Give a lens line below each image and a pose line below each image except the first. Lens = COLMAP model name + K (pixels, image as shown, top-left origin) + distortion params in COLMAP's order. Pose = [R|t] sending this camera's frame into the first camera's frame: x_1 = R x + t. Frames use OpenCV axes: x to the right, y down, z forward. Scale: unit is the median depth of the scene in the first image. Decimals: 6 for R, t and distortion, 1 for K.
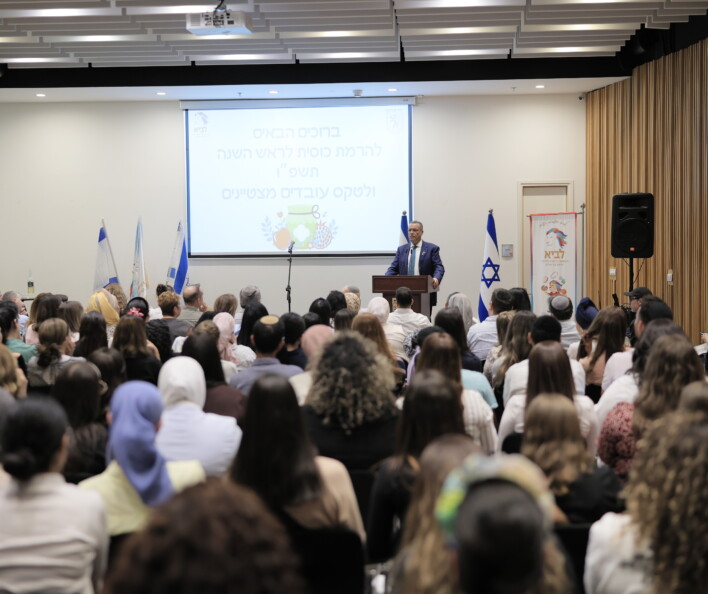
lens RADIAL K [[1179.3, 0, 352.1], [0, 1179.3, 298.1], [0, 0, 1]] dist [0.025465, 0.000000]
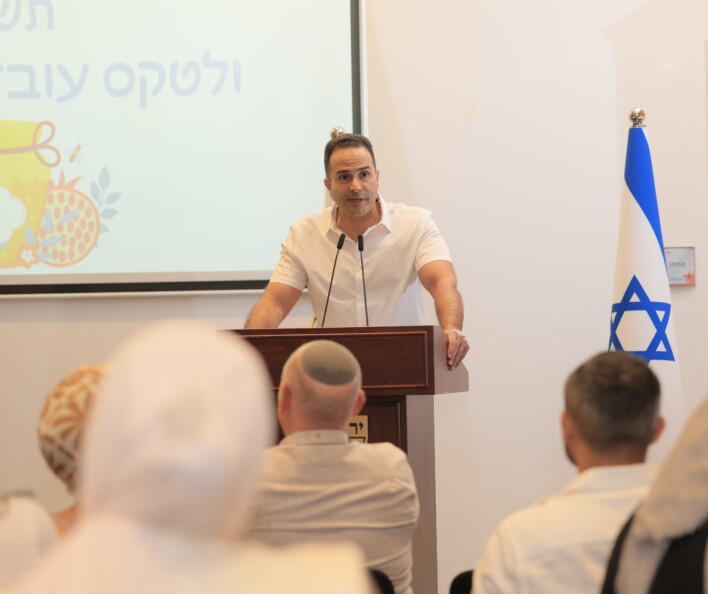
lens RADIAL K [[2111.4, 0, 352.4], [0, 2111.4, 294.9], [0, 0, 1]] dist [0.110390, 0.000000]
pose [[0.998787, -0.005043, 0.048981, 0.021139], [0.008764, 0.997065, -0.076059, 0.007558], [-0.048453, 0.076396, 0.995900, 0.459315]]
